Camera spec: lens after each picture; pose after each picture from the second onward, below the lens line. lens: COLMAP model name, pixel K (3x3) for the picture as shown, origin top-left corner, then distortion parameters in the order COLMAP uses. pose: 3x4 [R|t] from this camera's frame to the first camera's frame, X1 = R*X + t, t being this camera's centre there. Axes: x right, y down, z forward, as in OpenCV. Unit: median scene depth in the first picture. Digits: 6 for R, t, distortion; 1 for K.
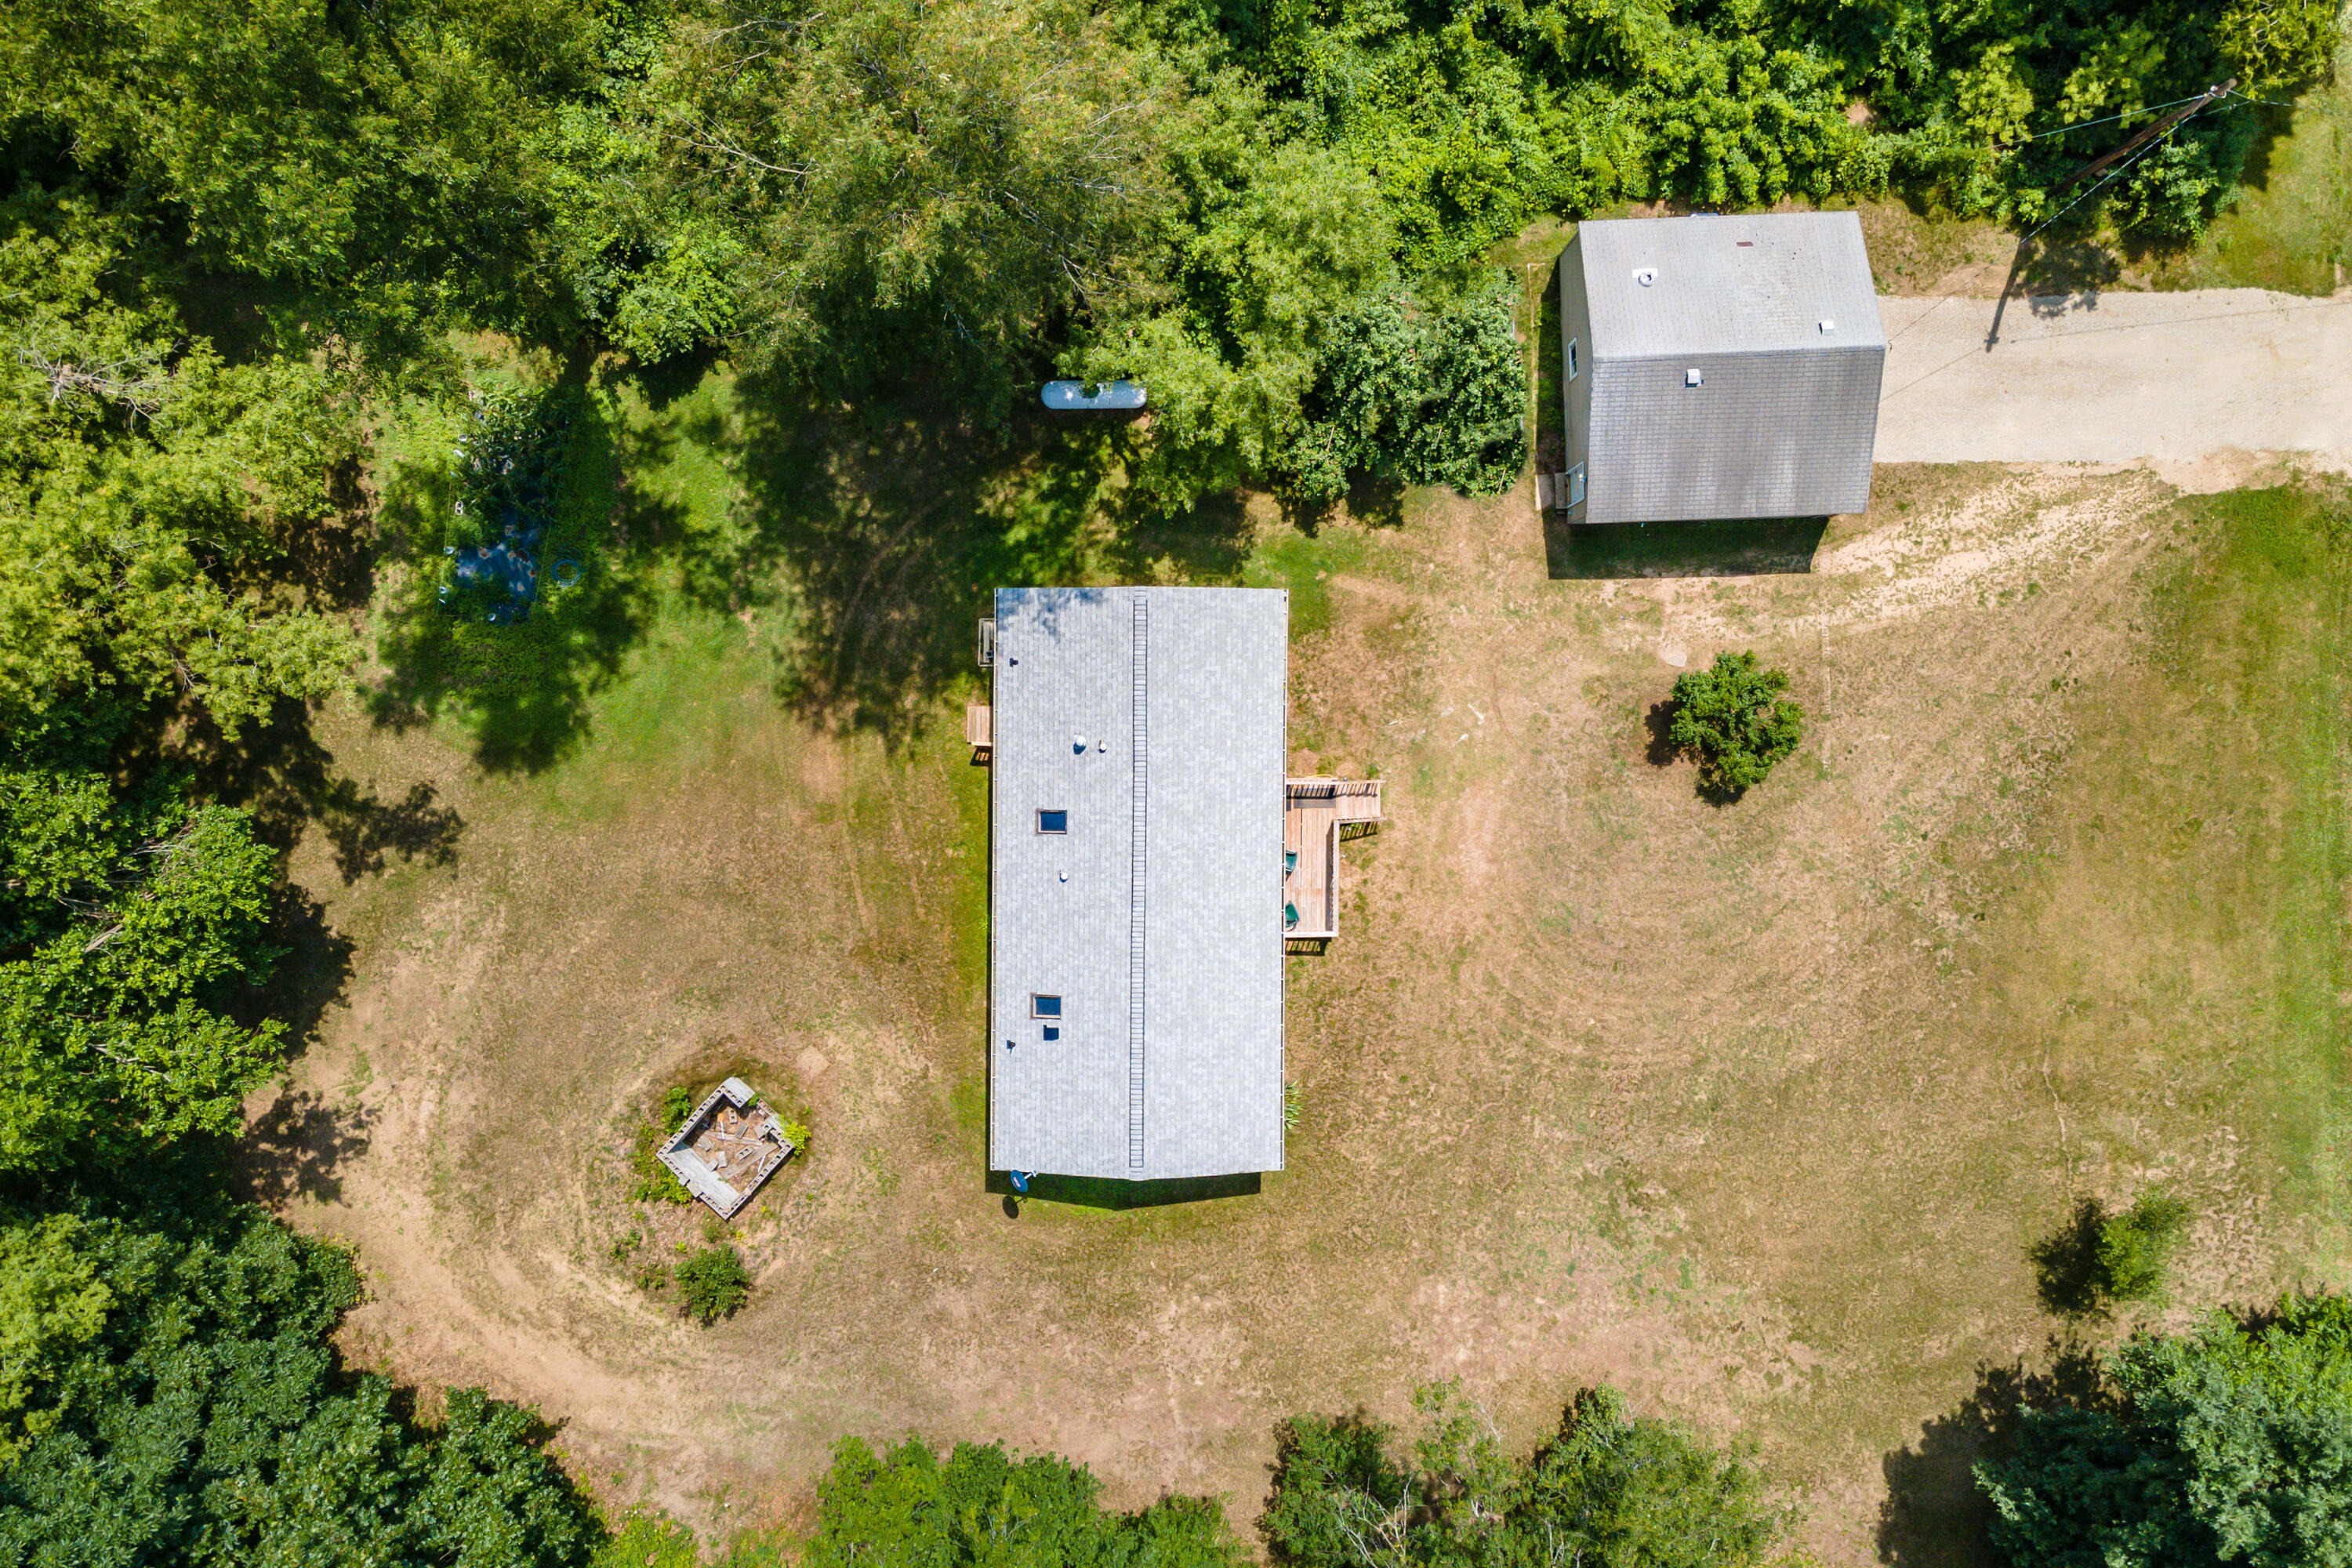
lens RADIAL K [[1729.2, 0, 1175.3], [0, 1729.2, 751.1], [0, 0, 1]] dist [0.011283, 0.066710]
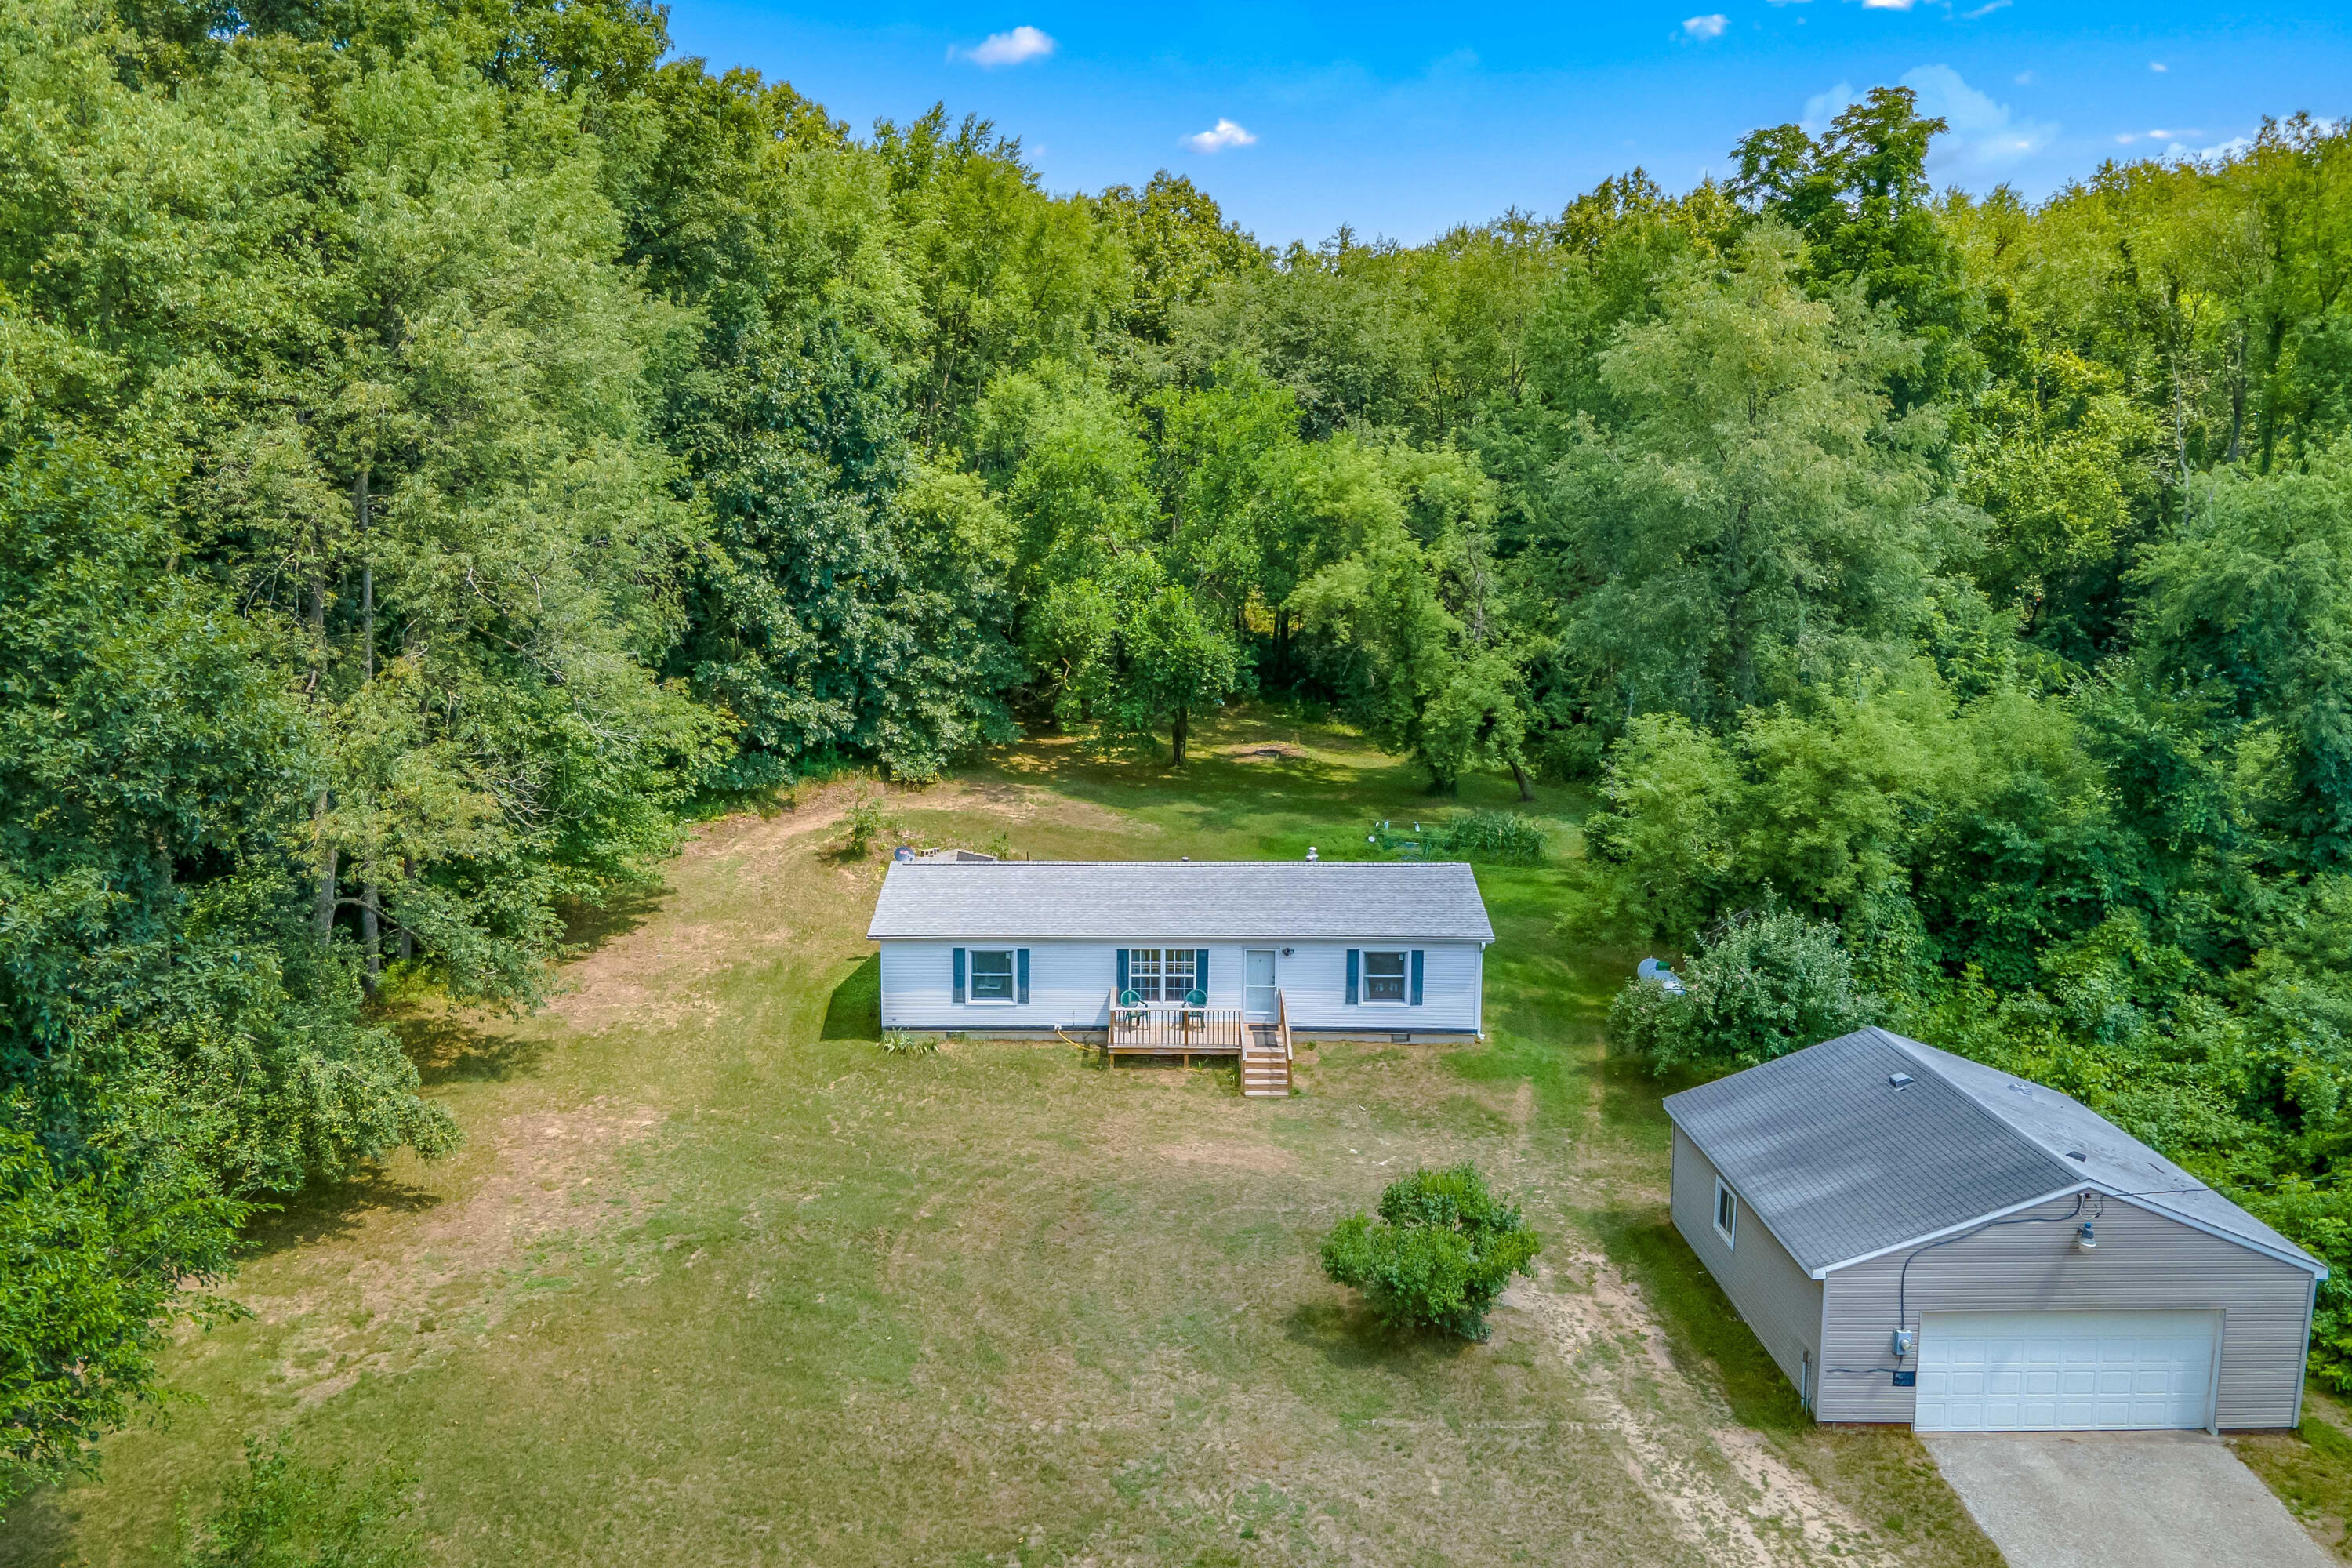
lens RADIAL K [[1720.8, 0, 1174.5], [0, 1720.8, 749.9], [0, 0, 1]] dist [0.047822, -0.000118]
pose [[-0.000212, 0.157720, -0.987484, 0.890078], [-0.999832, -0.018130, -0.002681, 0.075964], [-0.018326, 0.987318, 0.157697, 0.698748]]
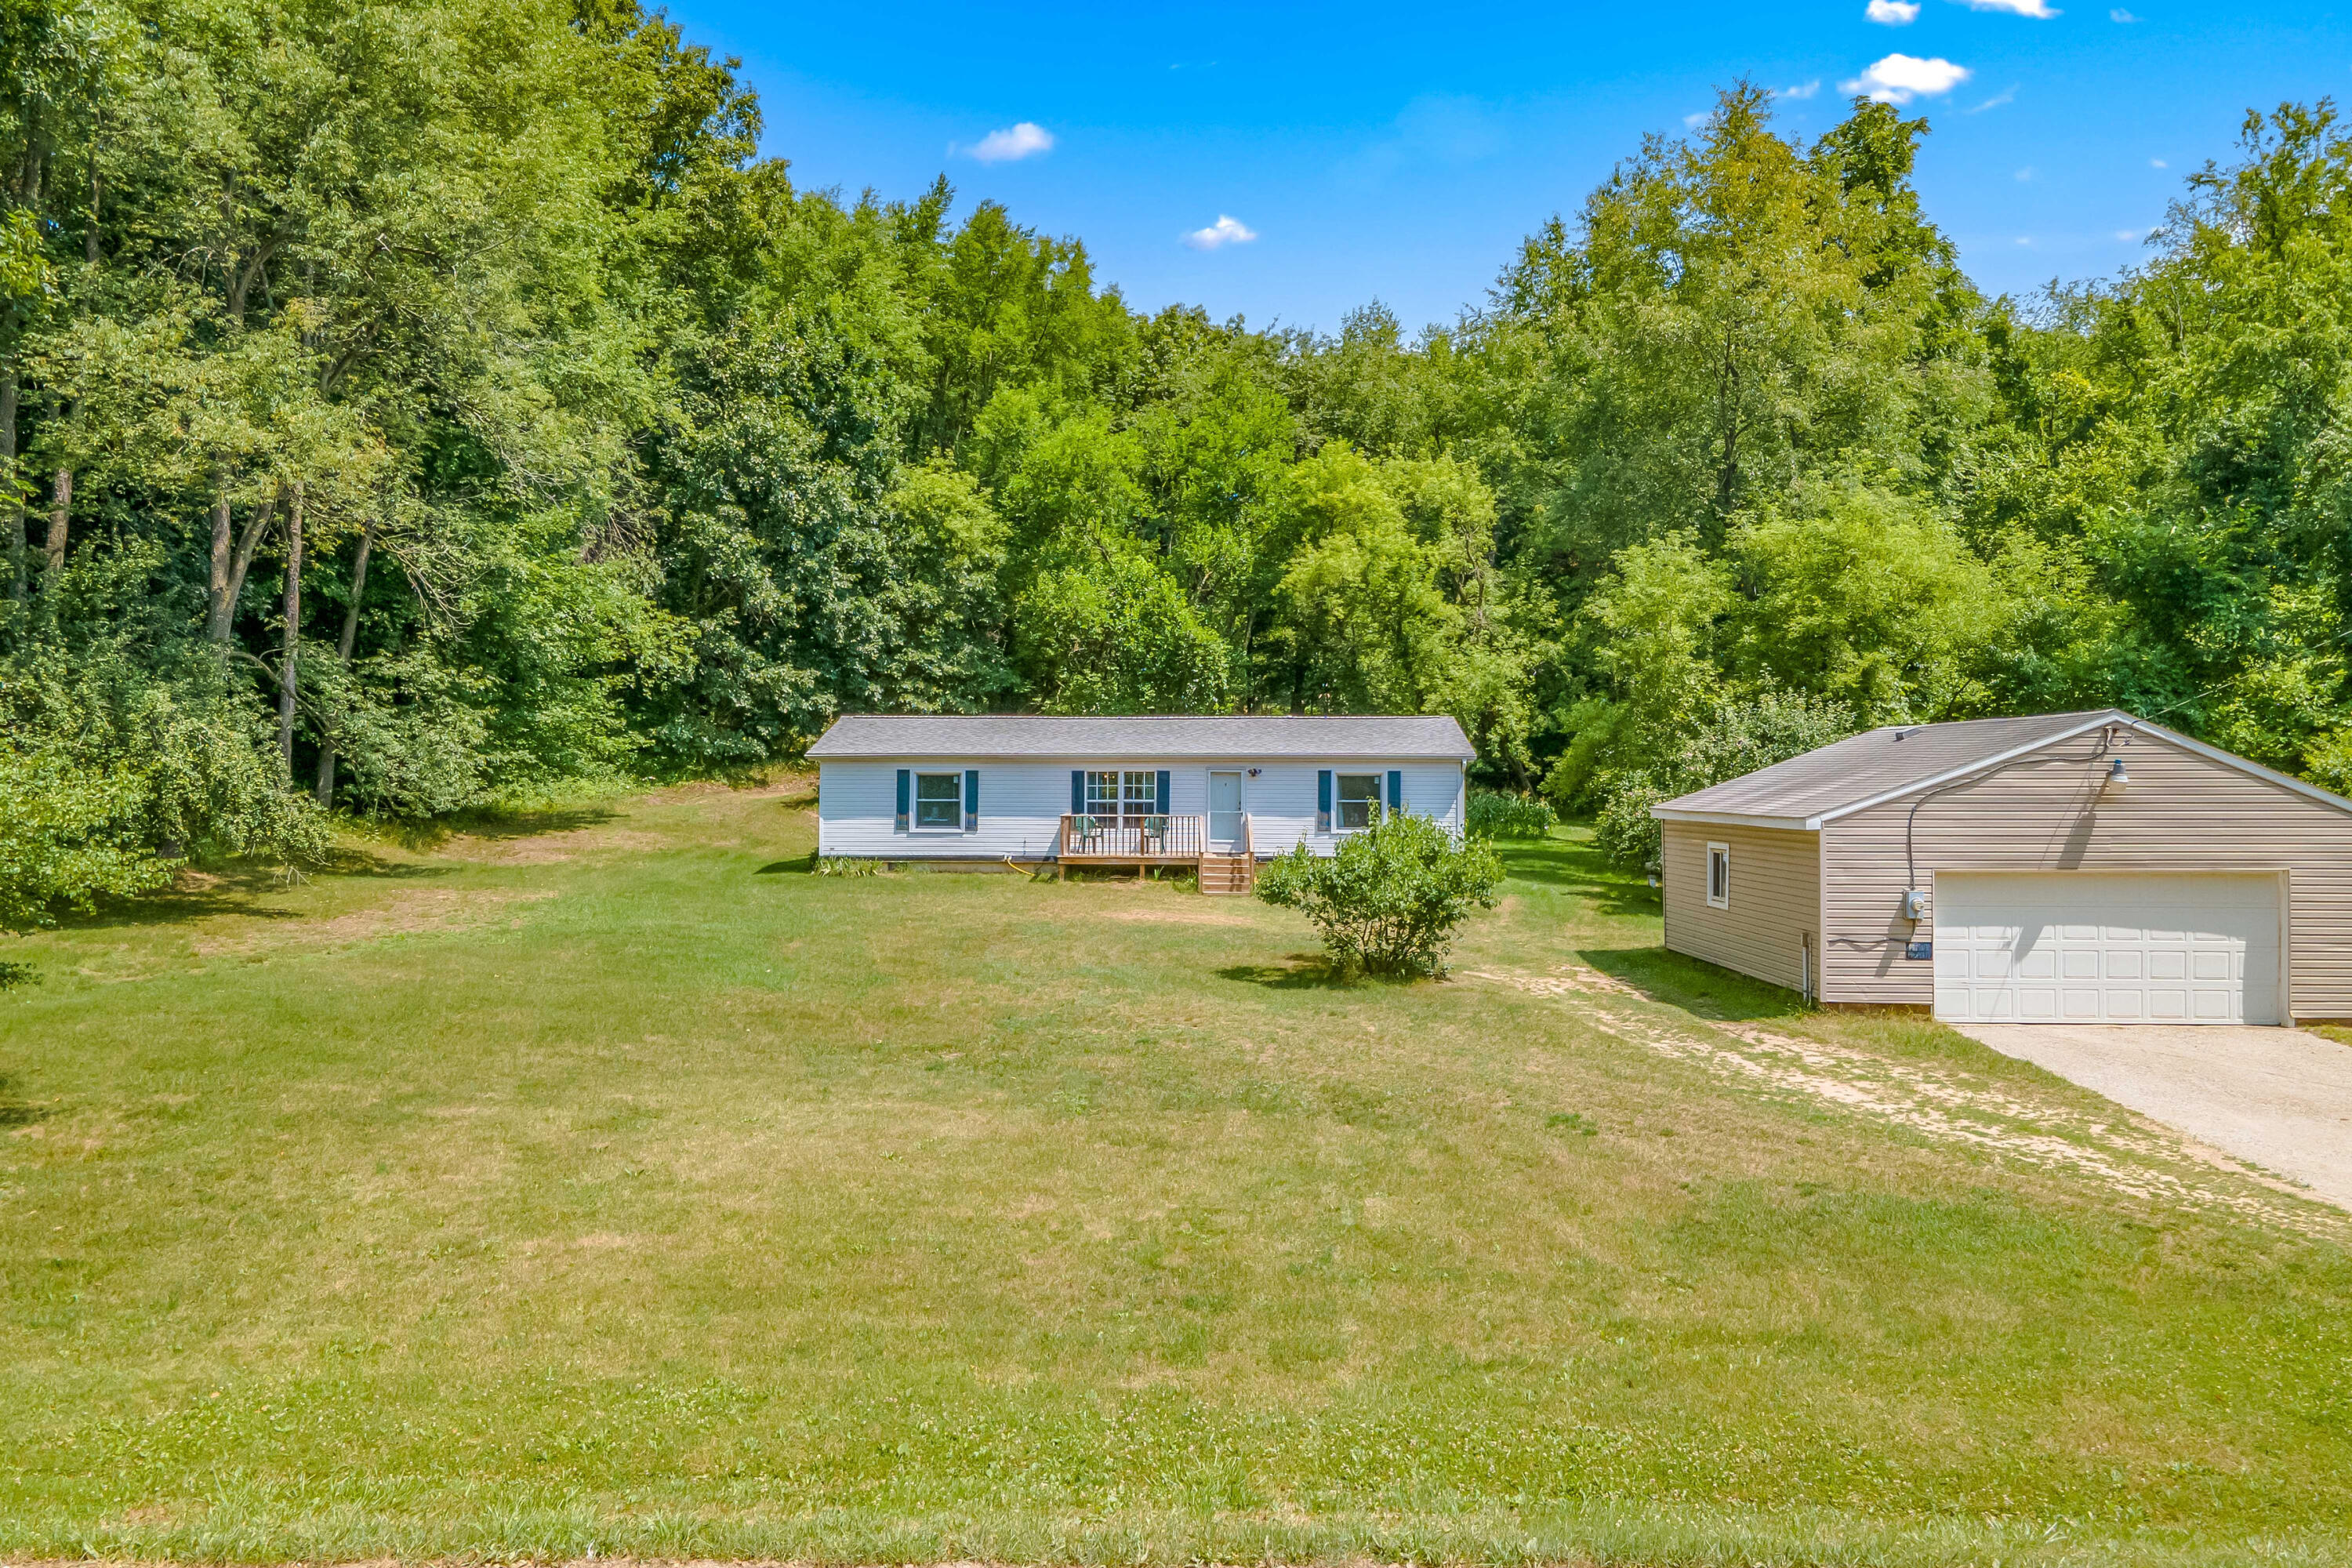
lens RADIAL K [[1720.8, 0, 1174.5], [0, 1720.8, 749.9], [0, 0, 1]] dist [0.047822, -0.000118]
pose [[-0.023565, -0.013529, -0.999631, 0.857191], [-0.999496, -0.020961, 0.023845, 0.033734], [-0.021276, 0.999689, -0.013029, 0.933793]]
